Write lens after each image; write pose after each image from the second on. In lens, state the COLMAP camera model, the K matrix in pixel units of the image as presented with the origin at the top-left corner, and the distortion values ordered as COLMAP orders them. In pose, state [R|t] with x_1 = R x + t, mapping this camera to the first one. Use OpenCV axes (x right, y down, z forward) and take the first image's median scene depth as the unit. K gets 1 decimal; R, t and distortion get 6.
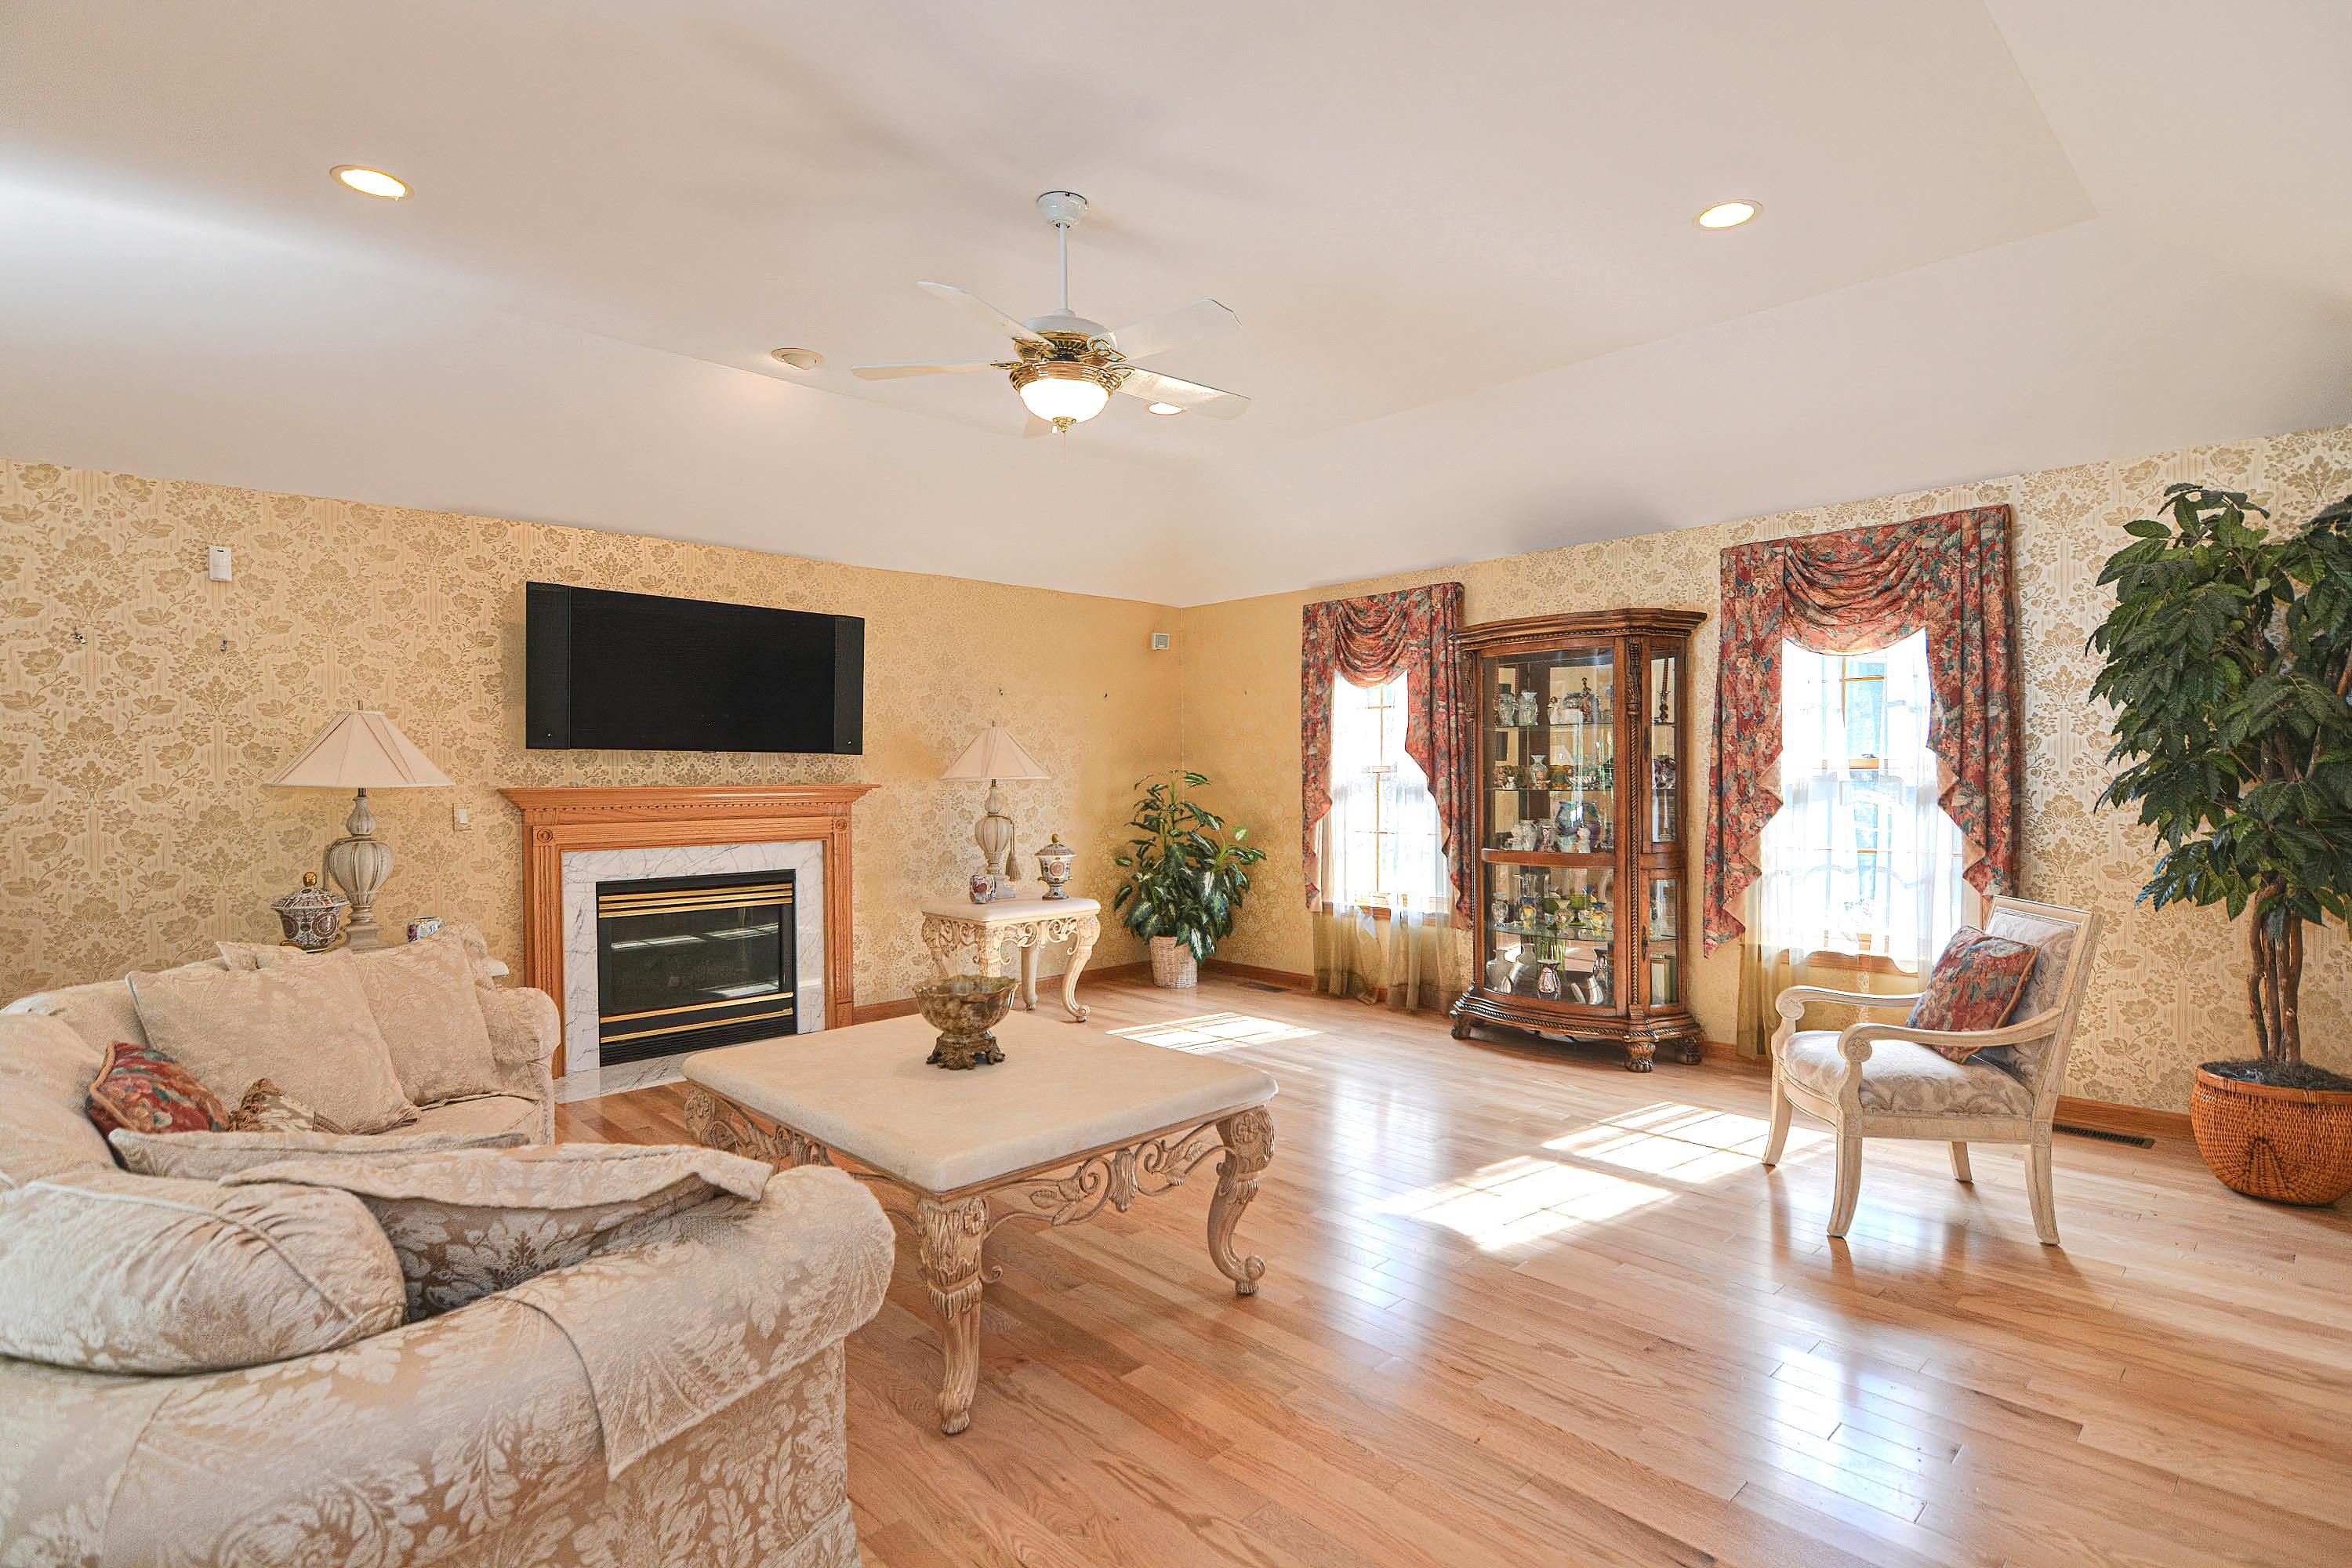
lens RADIAL K [[1164.0, 0, 1186.4], [0, 1164.0, 802.4], [0, 0, 1]] dist [-0.010586, -0.000845]
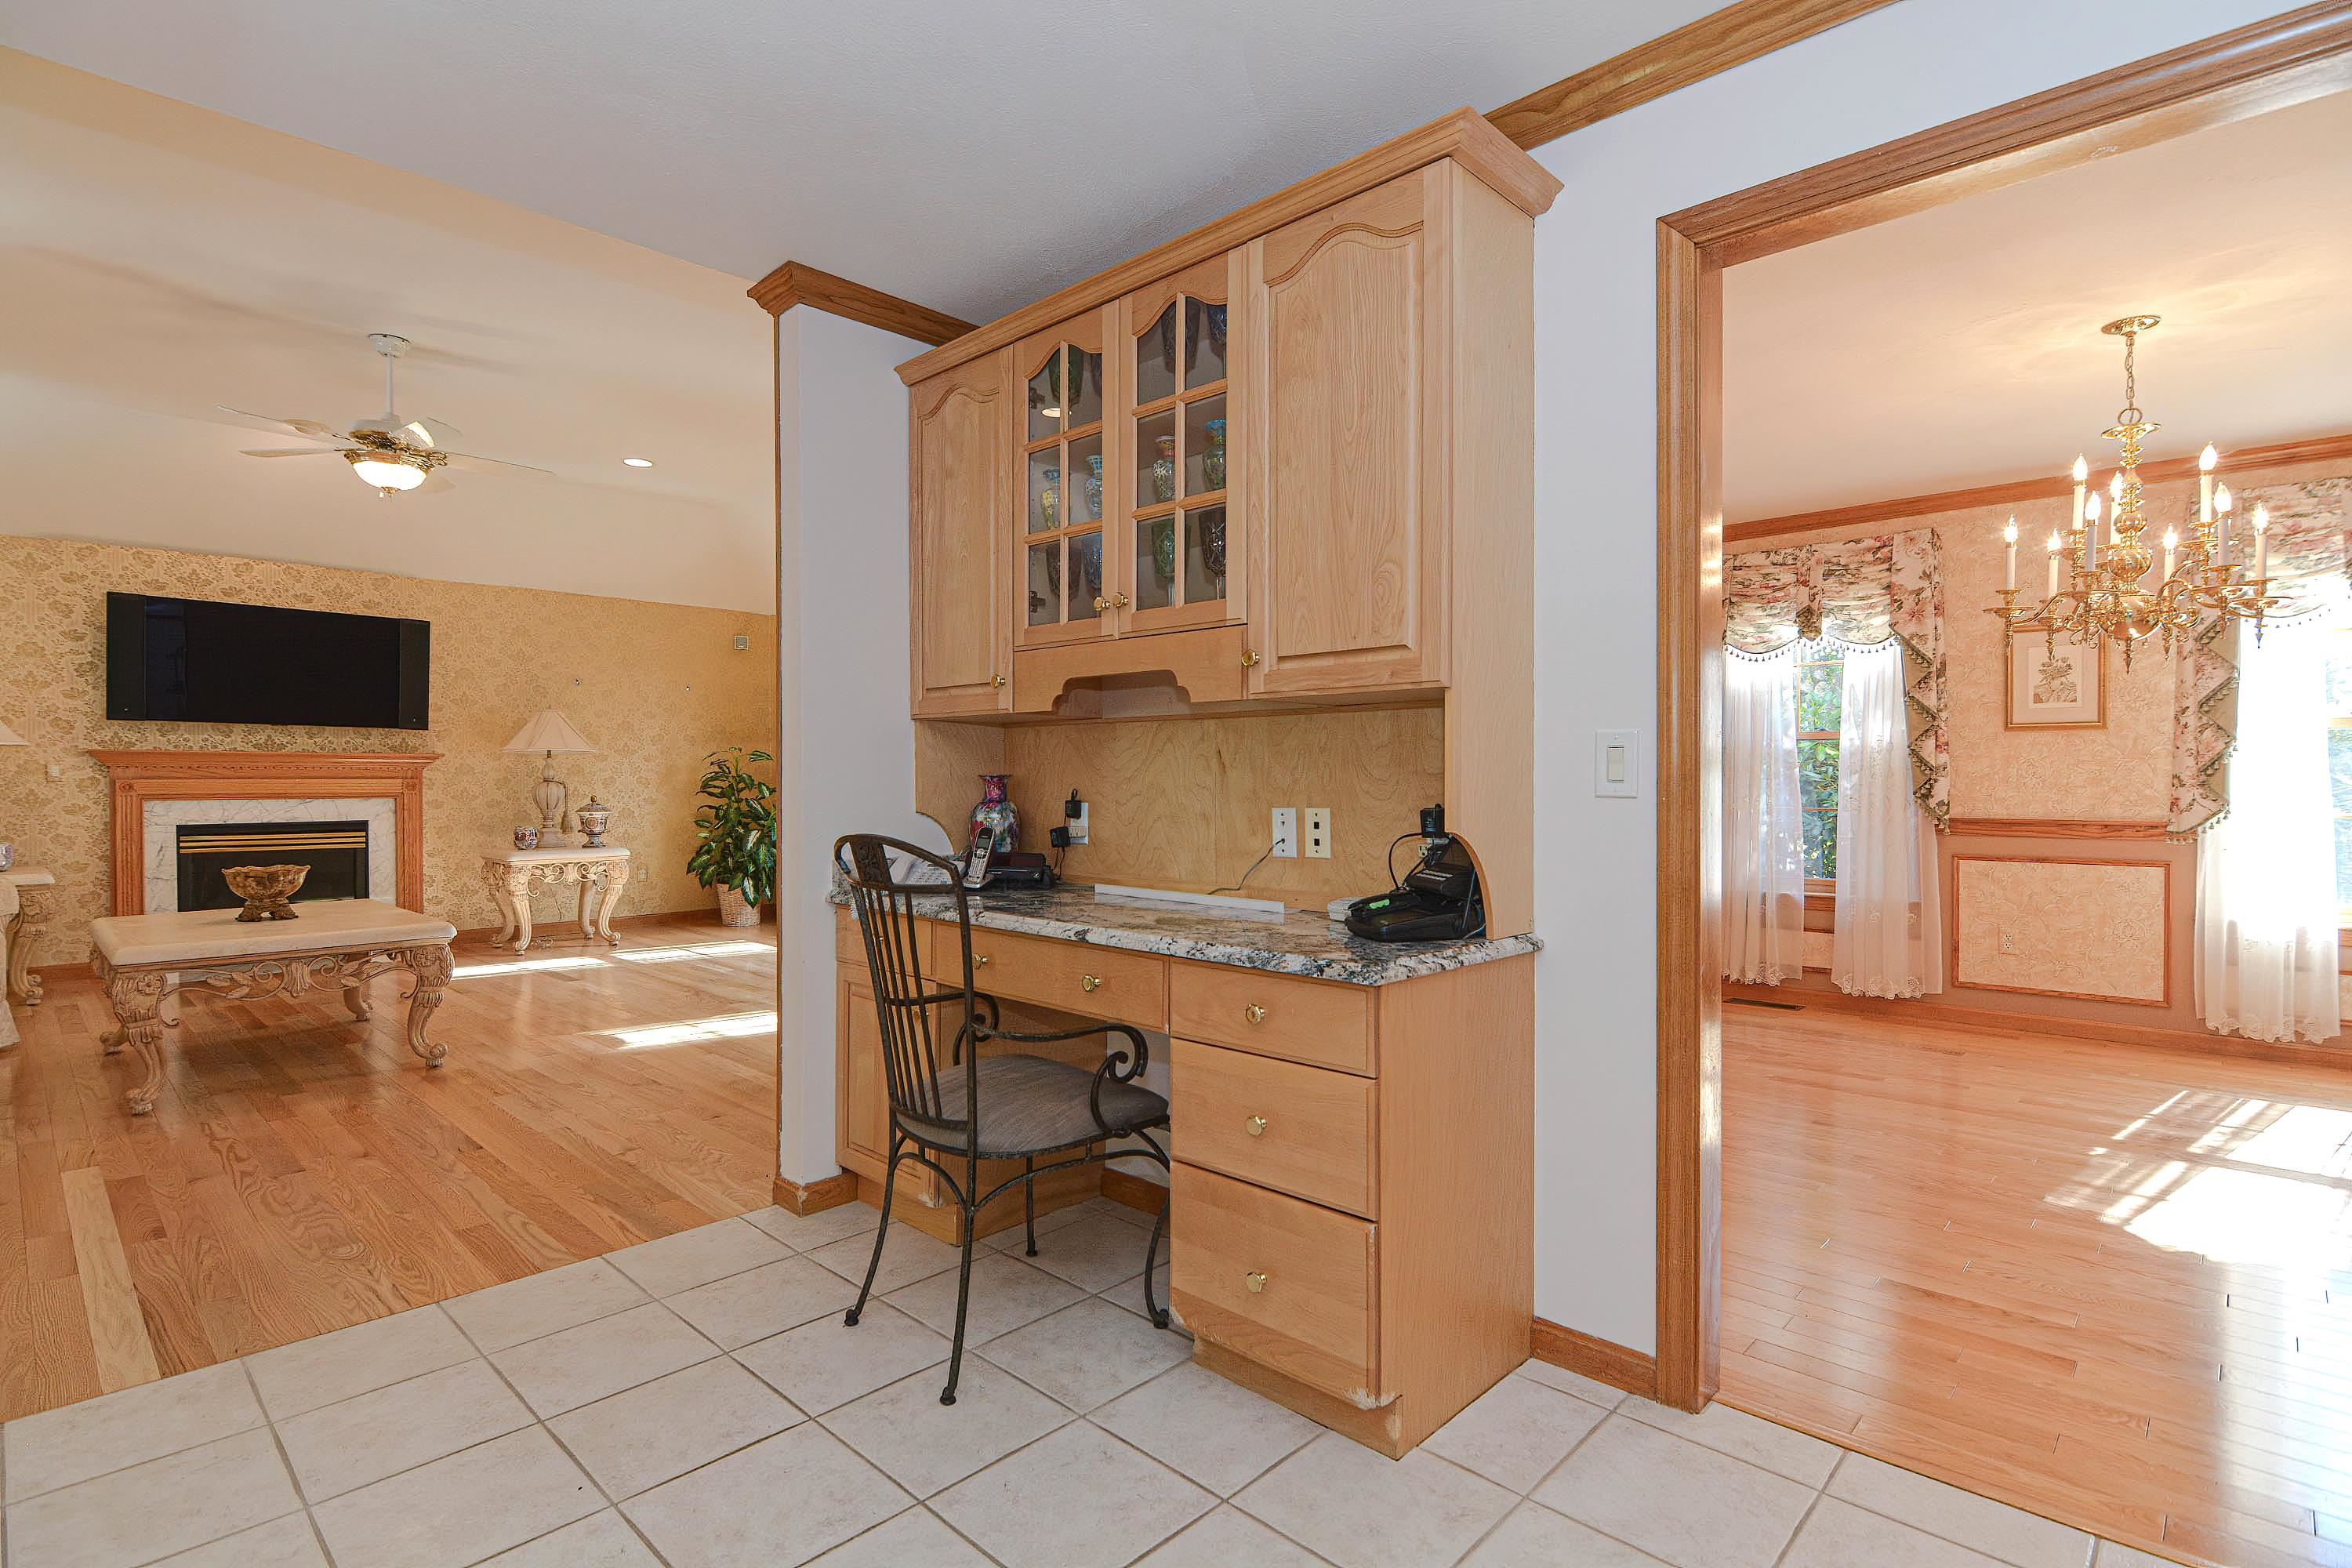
lens RADIAL K [[1164.0, 0, 1169.3], [0, 1164.0, 790.3], [0, 0, 1]] dist [-0.010586, -0.000845]
pose [[0.999267, 0.005310, 0.037901, 0.533080], [-0.004810, 0.999900, -0.013271, 0.041337], [-0.037967, 0.013079, 0.999193, -0.313742]]
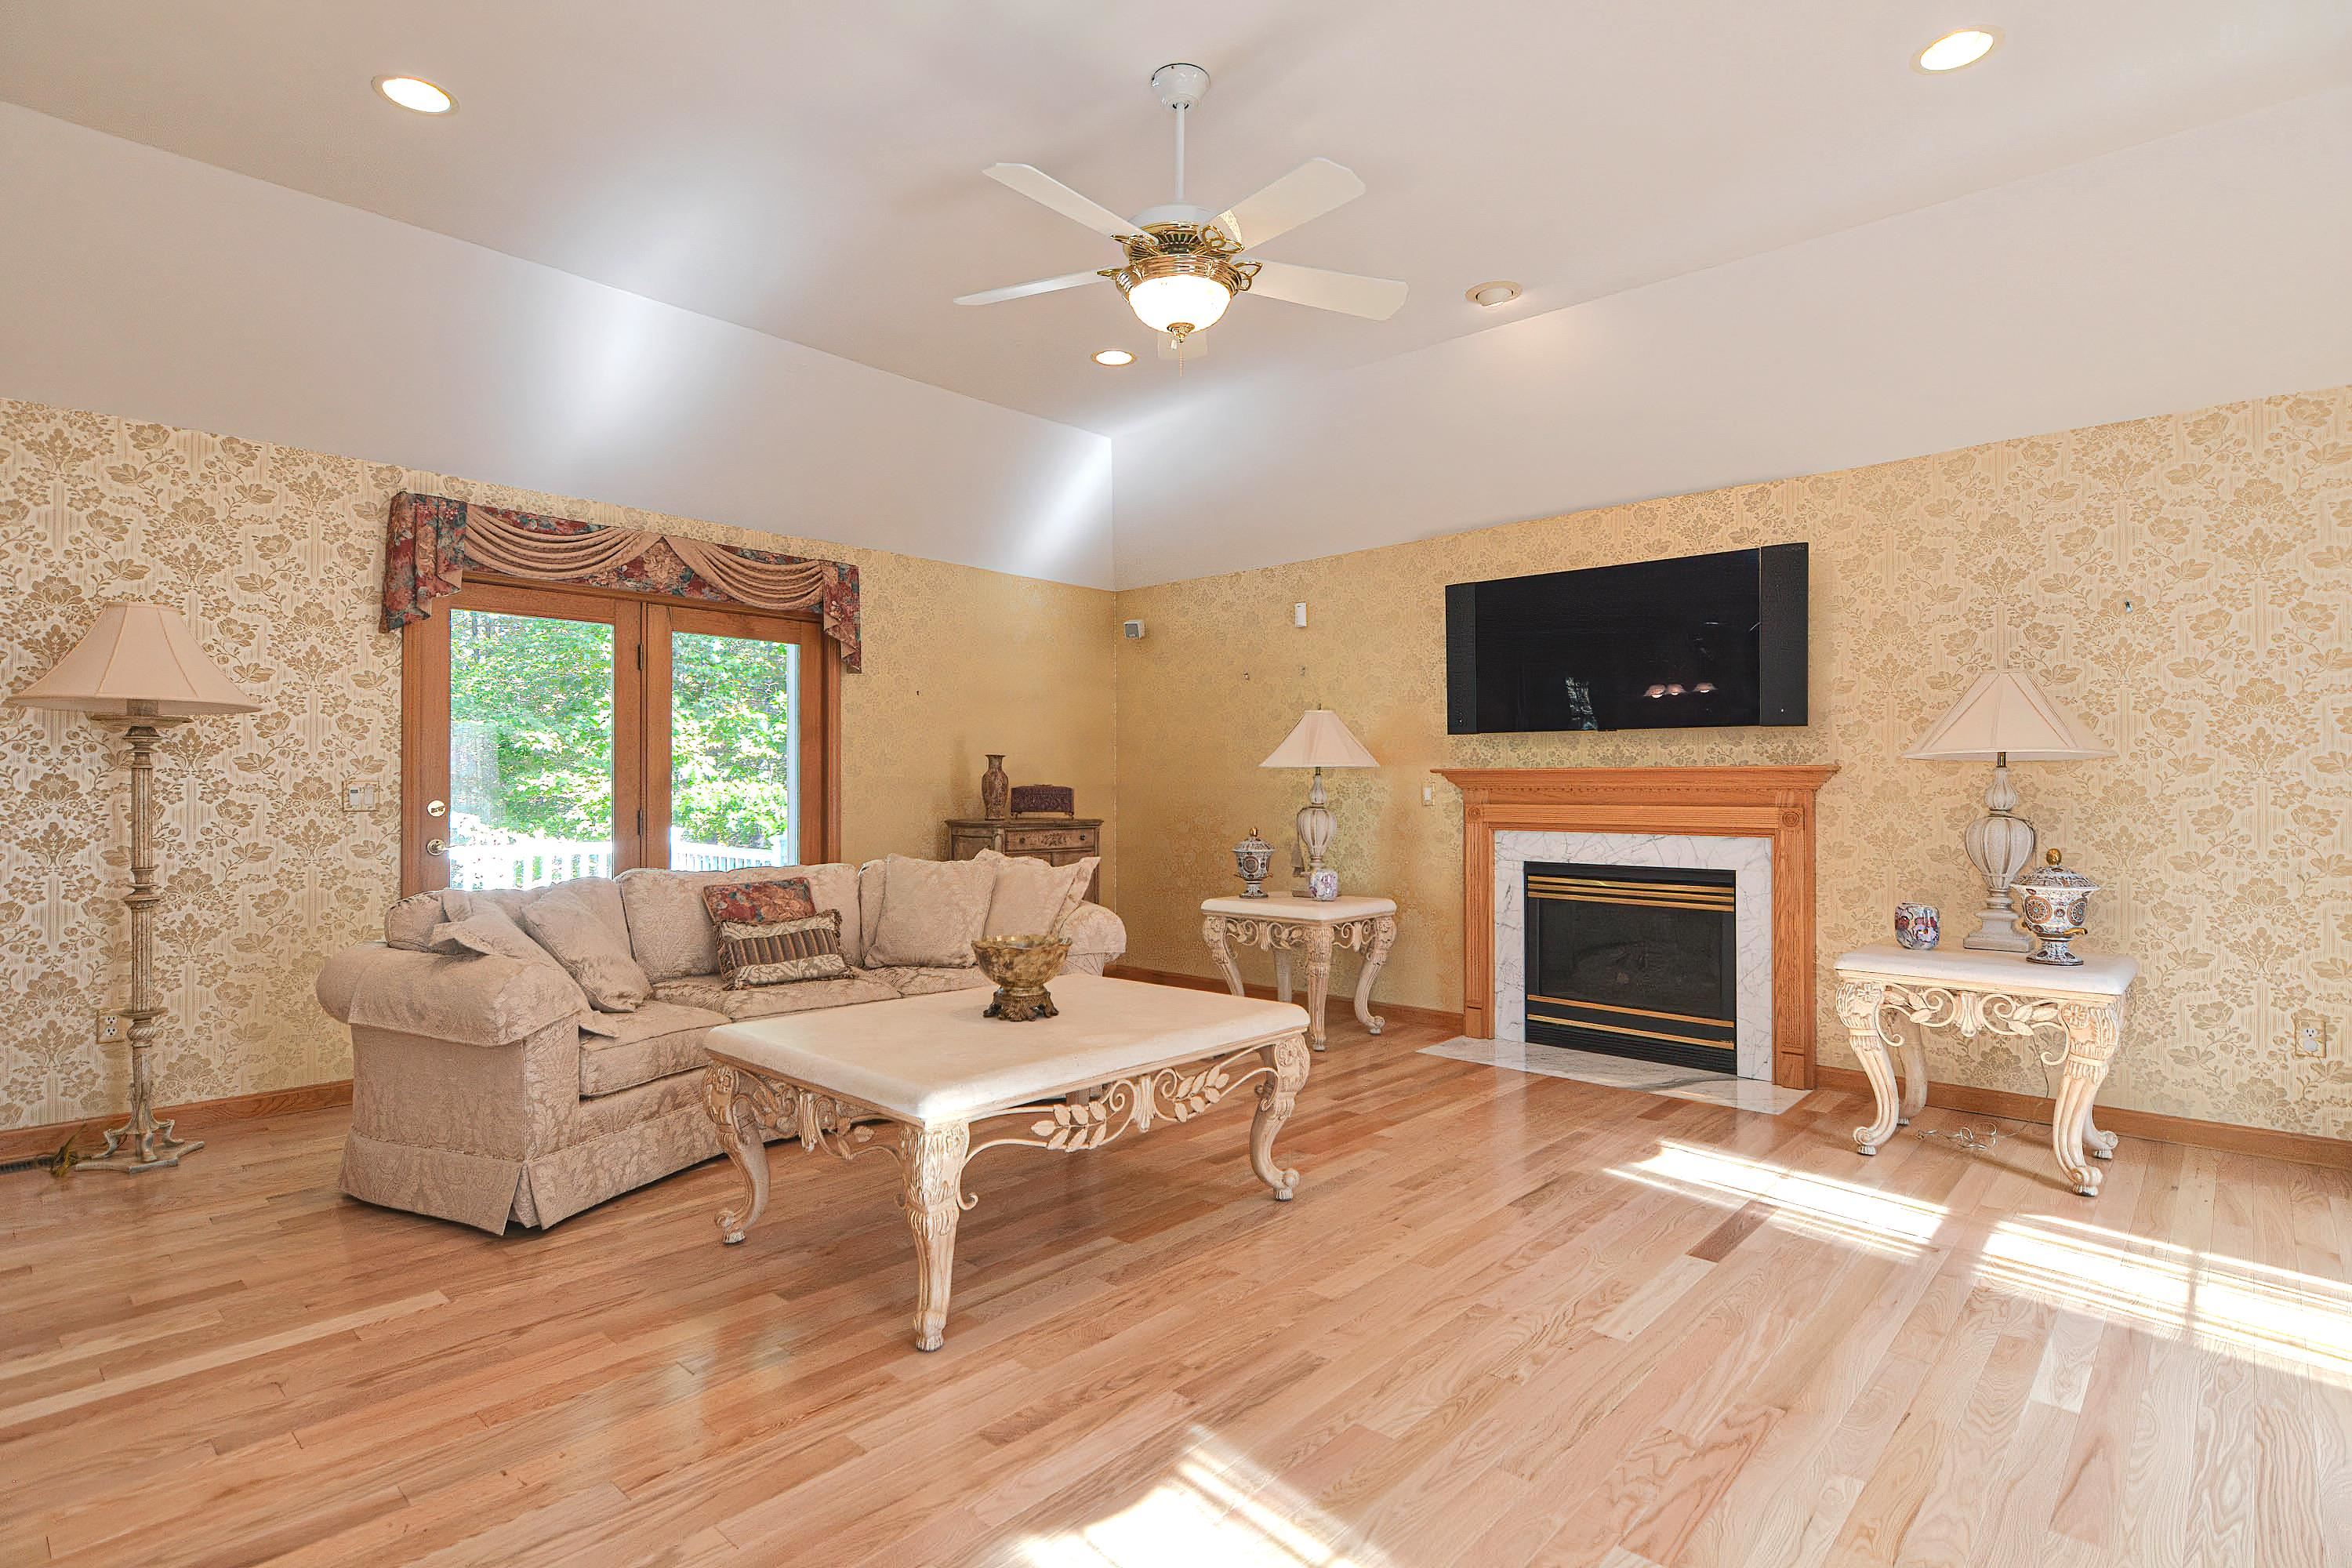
lens RADIAL K [[1164.0, 0, 1180.6], [0, 1164.0, 791.7], [0, 0, 1]] dist [-0.010586, -0.000845]
pose [[0.053679, 0.010636, -0.998502, 0.499933], [-0.021389, 0.999726, 0.009499, 0.003293], [0.998329, 0.020847, 0.053892, 0.630611]]
